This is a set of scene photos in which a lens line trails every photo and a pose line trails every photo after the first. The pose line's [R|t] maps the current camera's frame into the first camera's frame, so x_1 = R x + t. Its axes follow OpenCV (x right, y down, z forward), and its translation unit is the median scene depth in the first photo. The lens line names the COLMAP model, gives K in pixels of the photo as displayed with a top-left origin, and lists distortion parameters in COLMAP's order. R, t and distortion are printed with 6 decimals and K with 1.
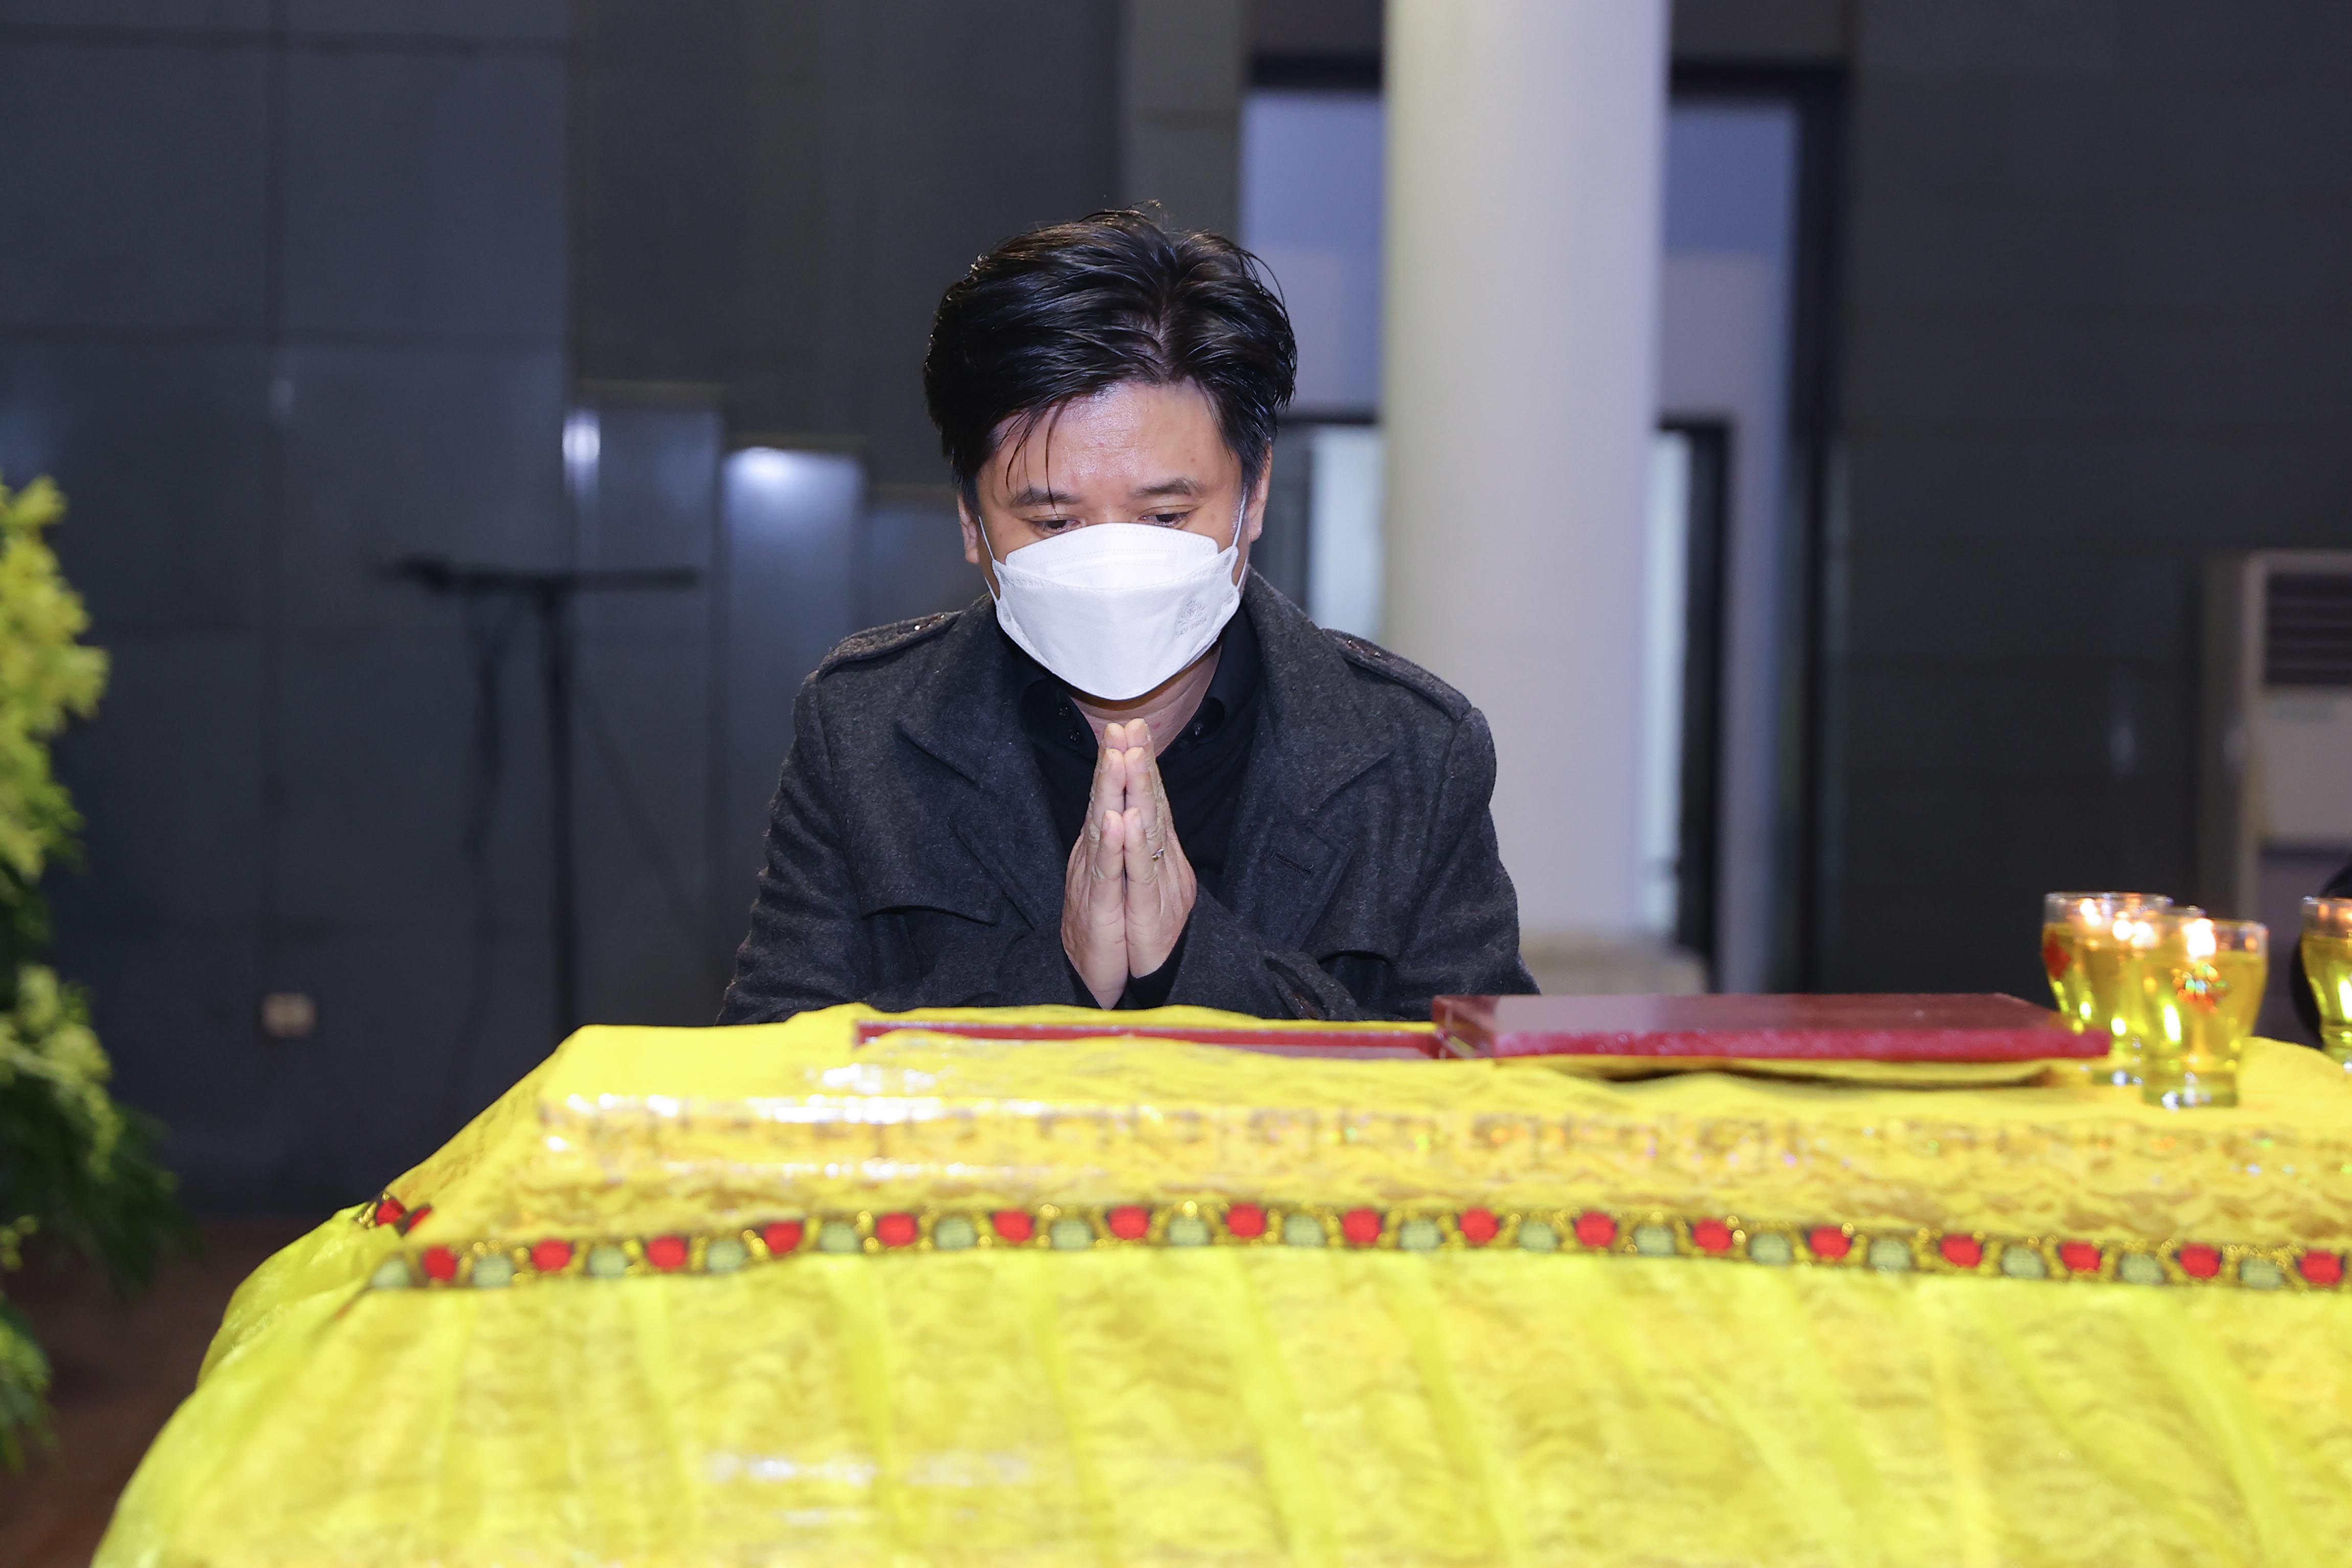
lens RADIAL K [[5449.8, 0, 1046.3], [0, 5449.8, 638.8], [0, 0, 1]] dist [0.268529, 0.229405]
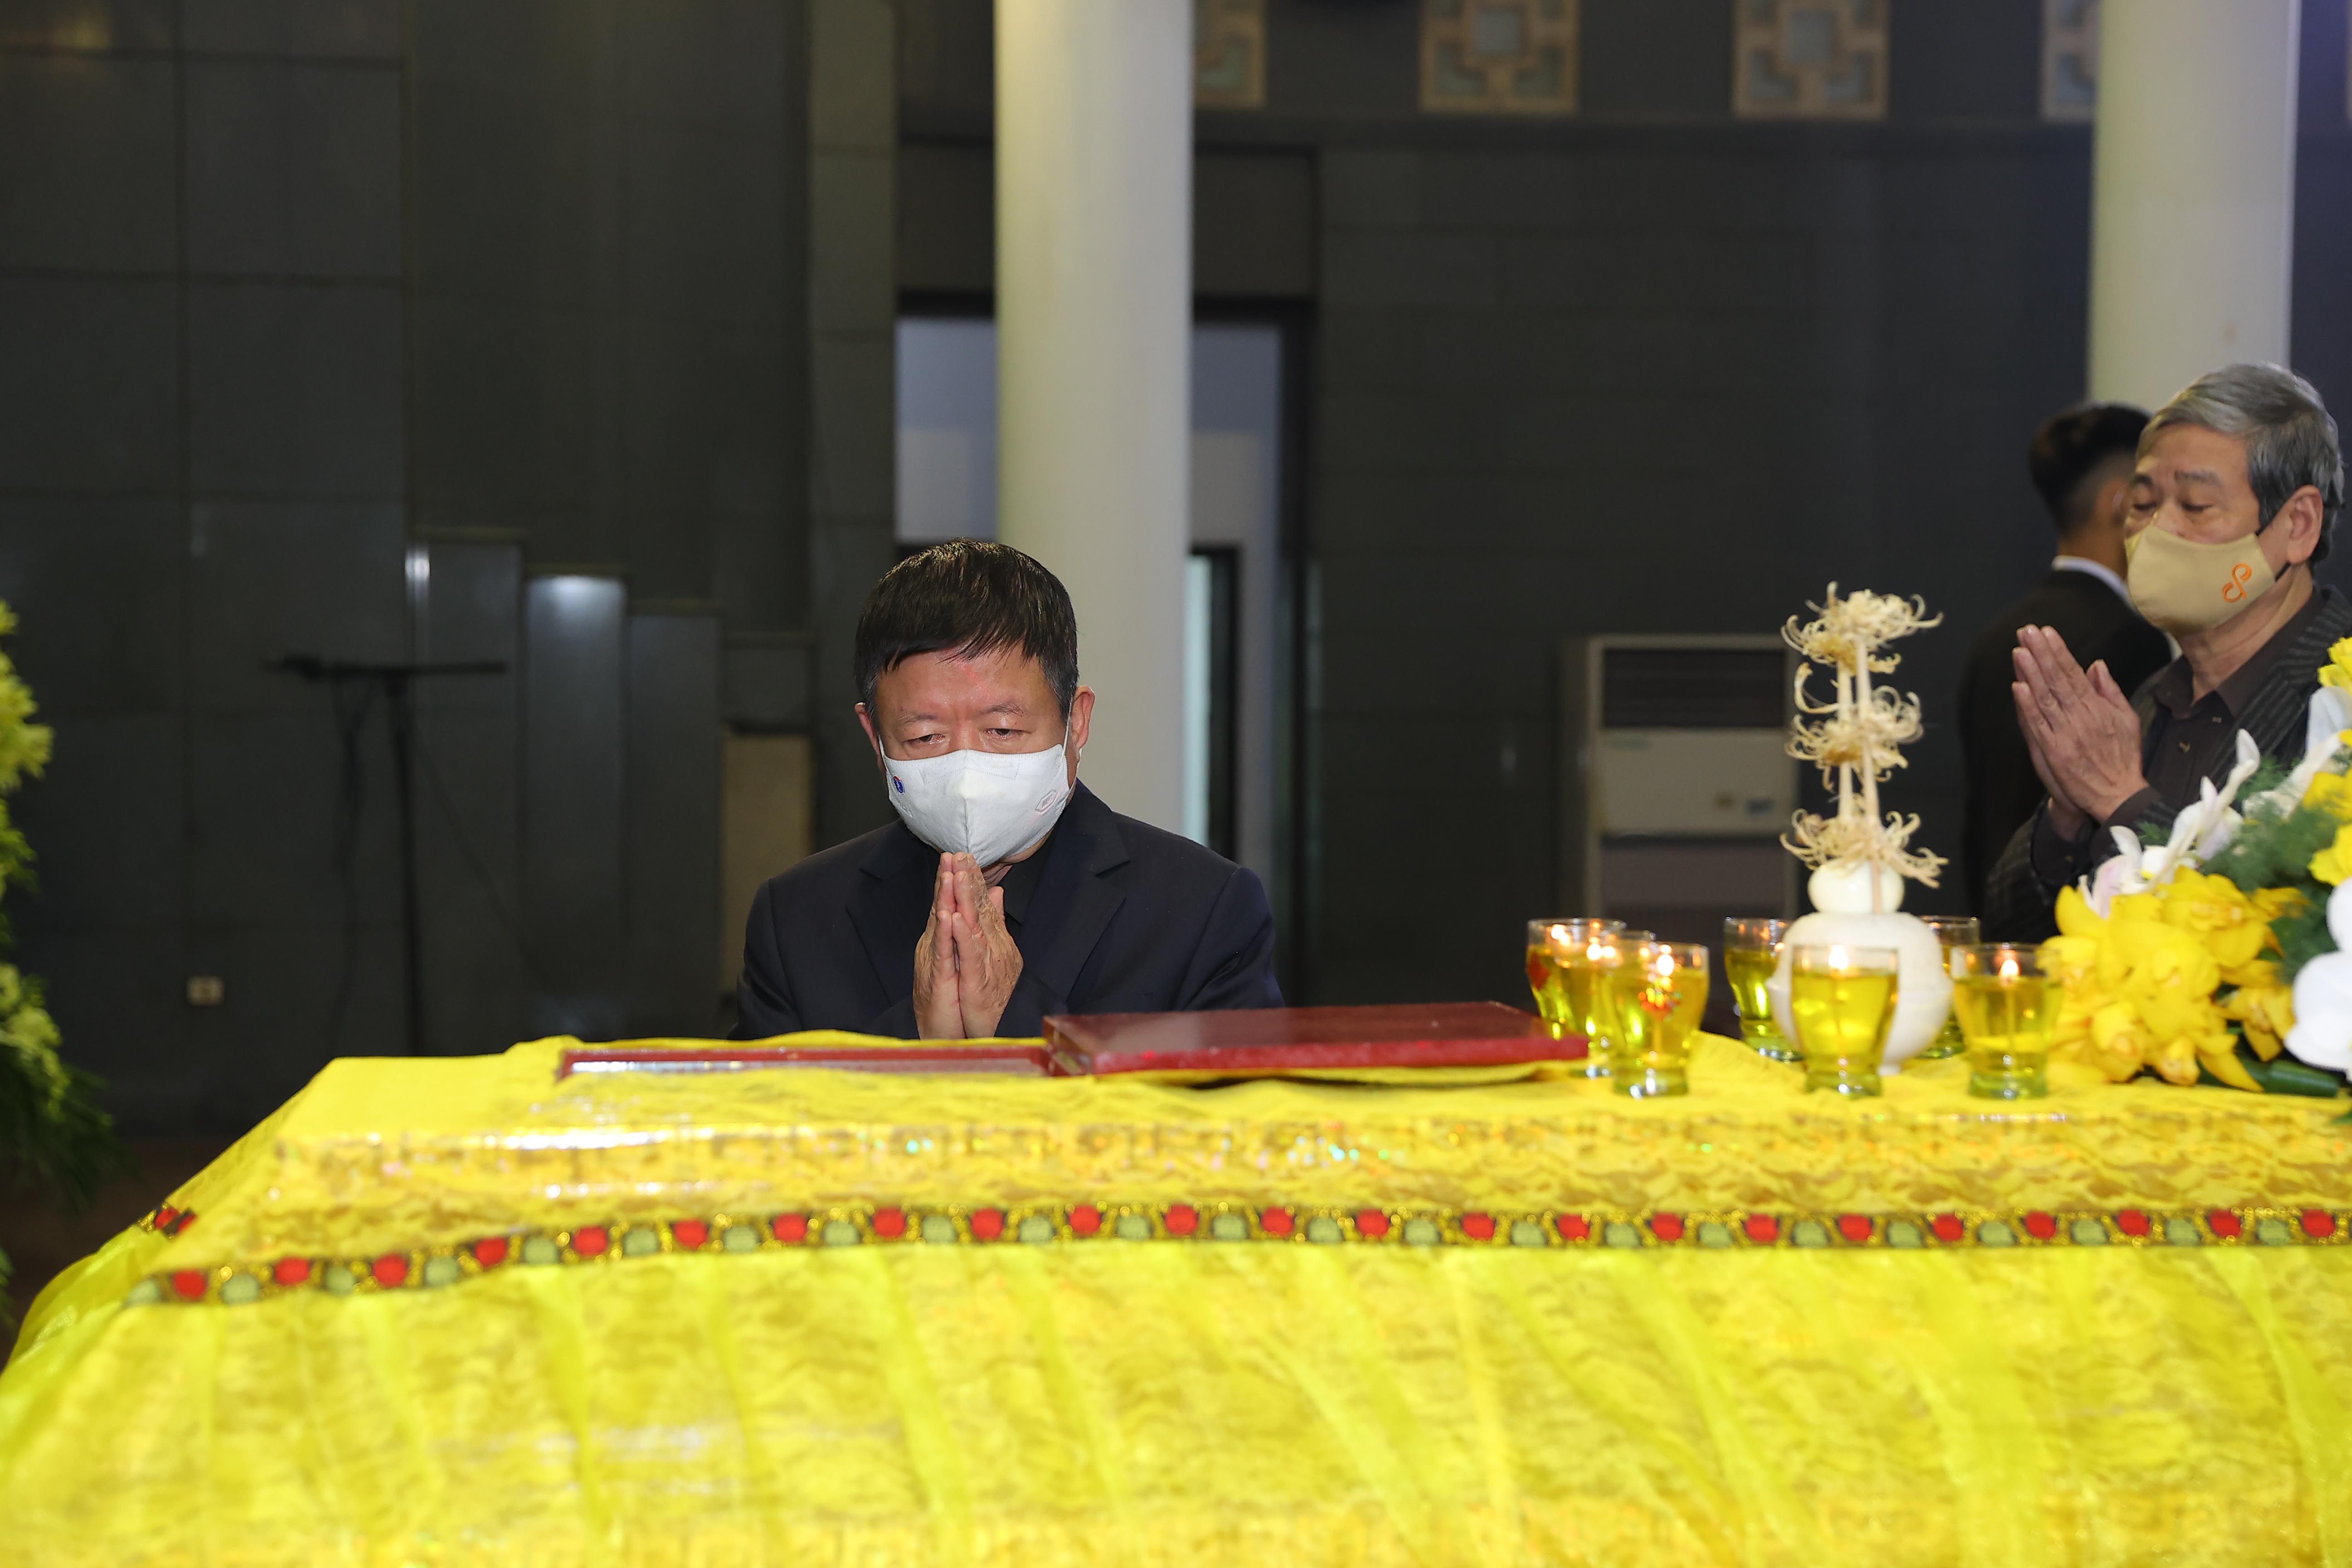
lens RADIAL K [[3613.2, 0, 1130.3], [0, 3613.2, 752.3], [0, 0, 1]] dist [0.127219, 0.064305]
pose [[0.995142, -0.016627, 0.097032, 0.013869], [0.015085, 0.999748, 0.016602, -0.007655], [-0.097283, -0.015057, 0.995143, 0.212892]]
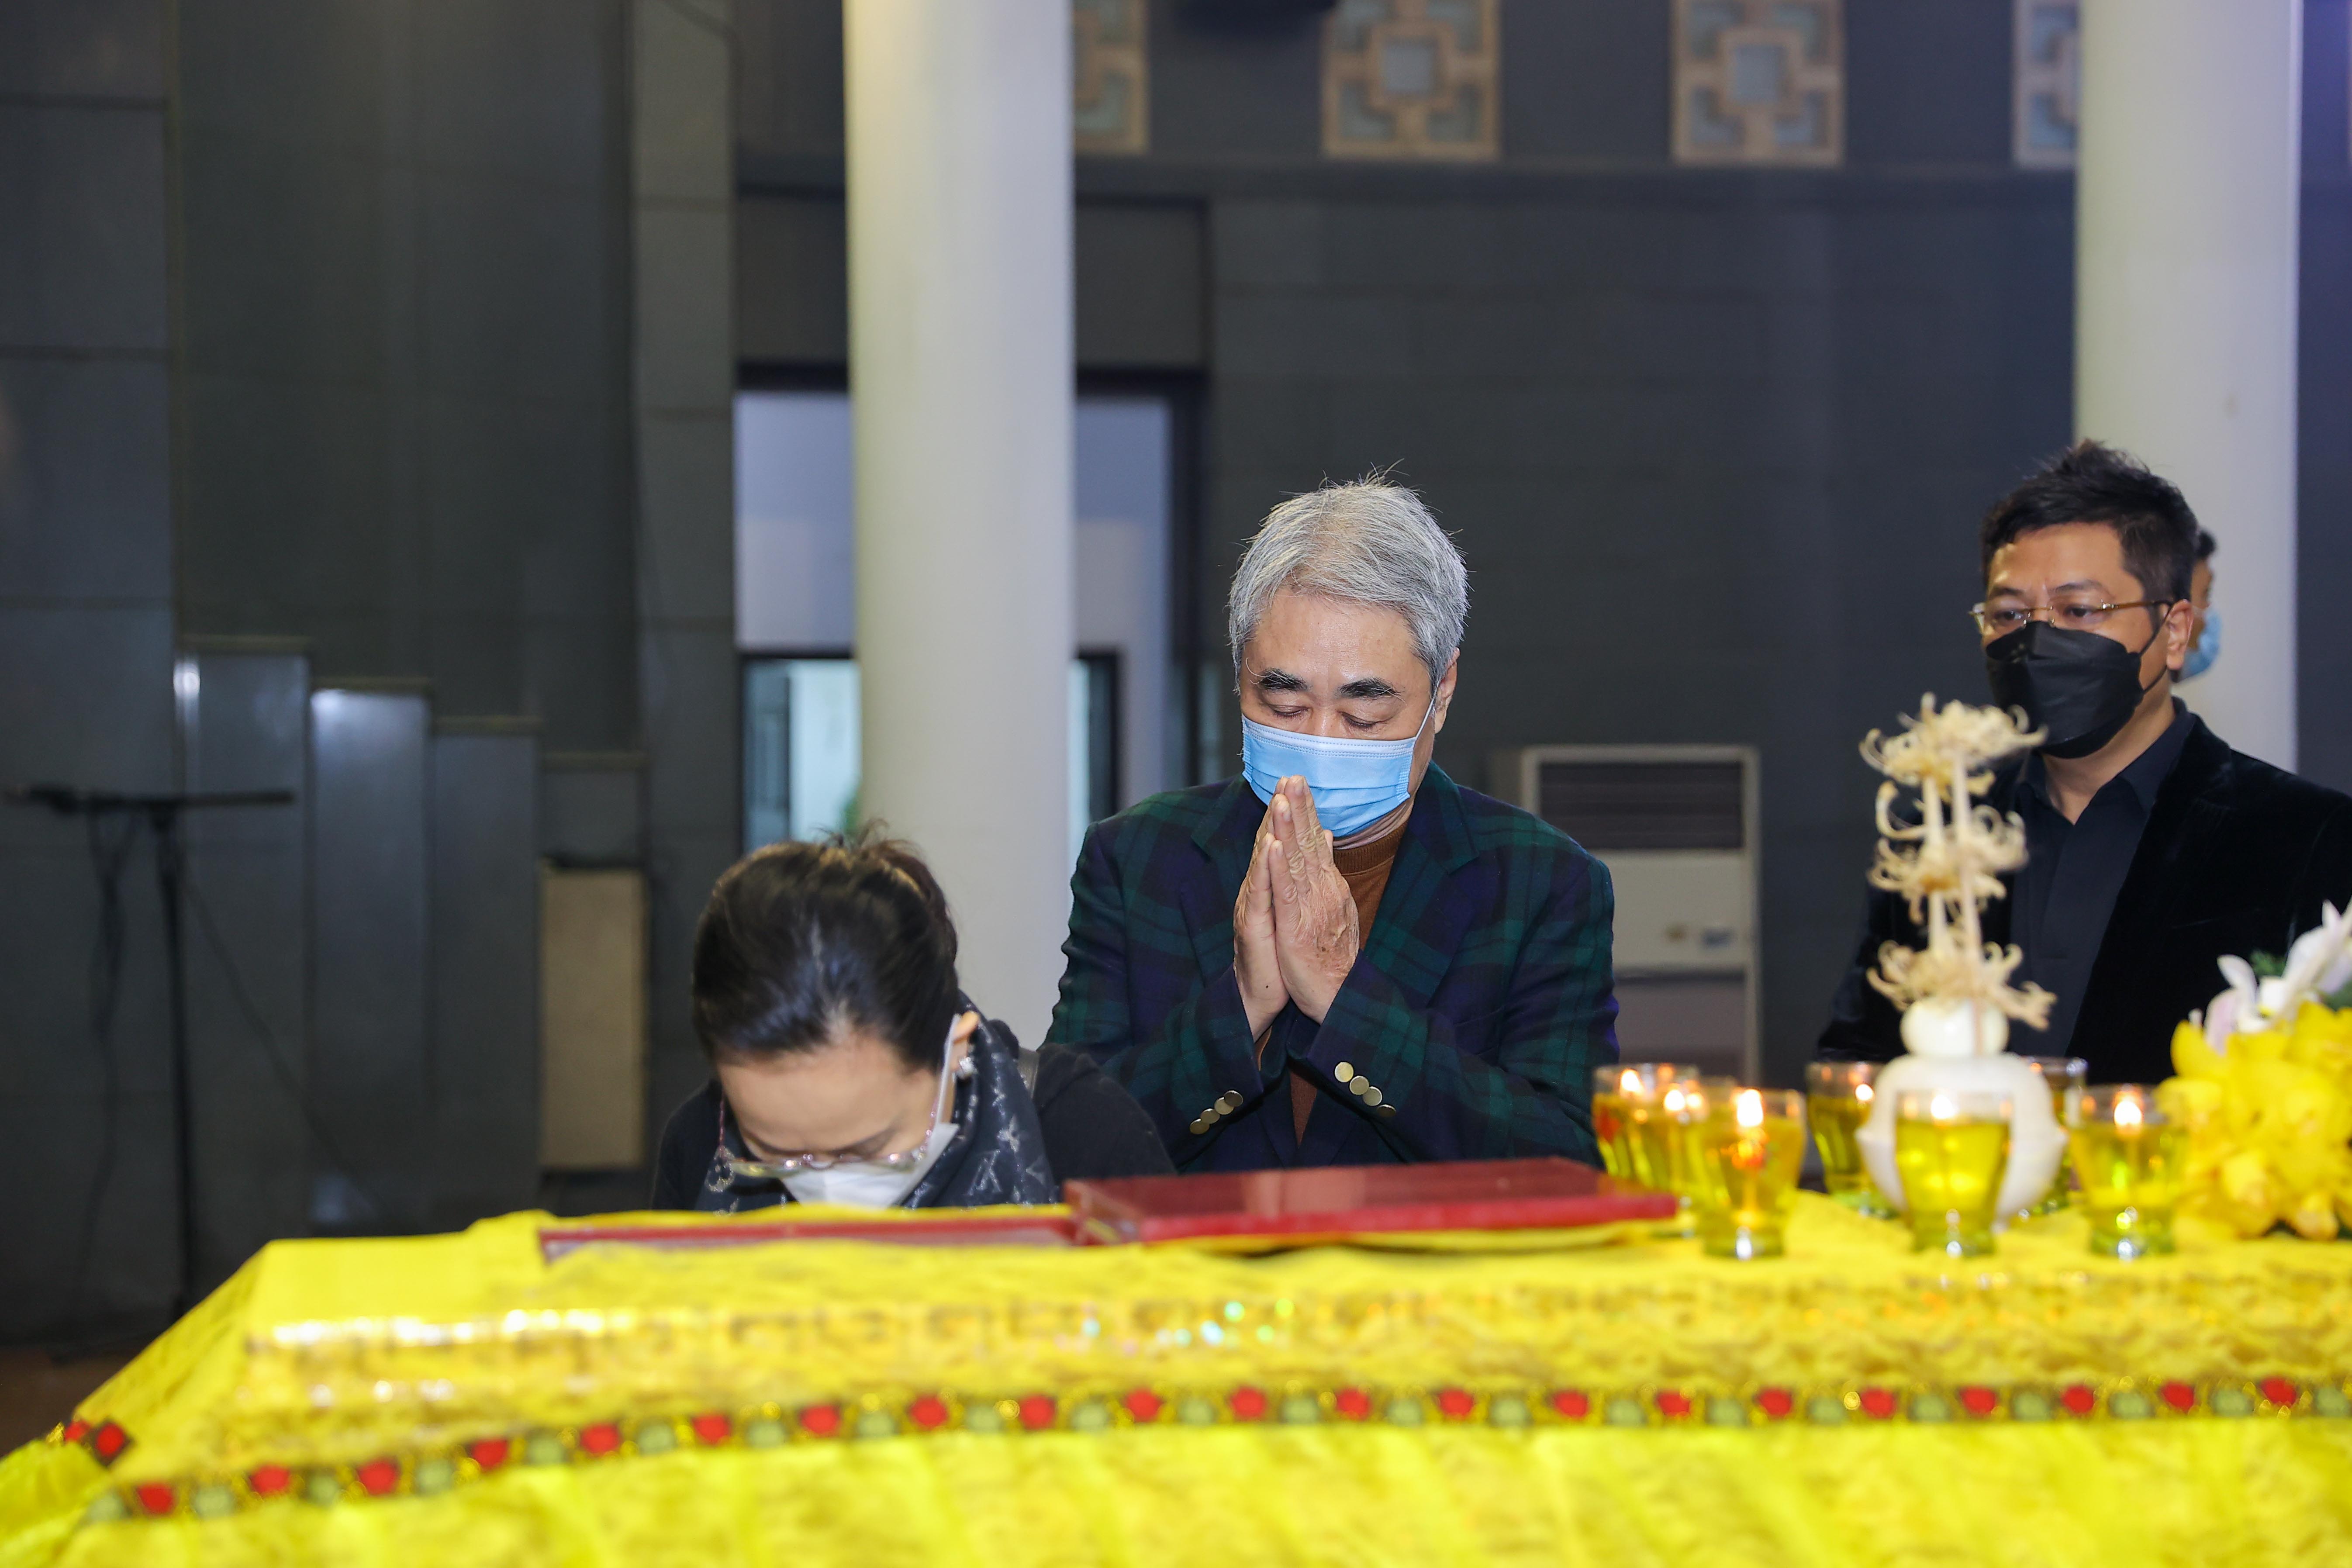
lens RADIAL K [[4157.8, 0, 1176.0], [0, 4157.8, 784.0], [0, 0, 1]] dist [0.202696, 0.116392]
pose [[0.988005, -0.024023, 0.152544, -0.037412], [0.025259, 0.999662, -0.006170, -0.010312], [-0.152344, 0.009949, 0.988277, 0.179547]]
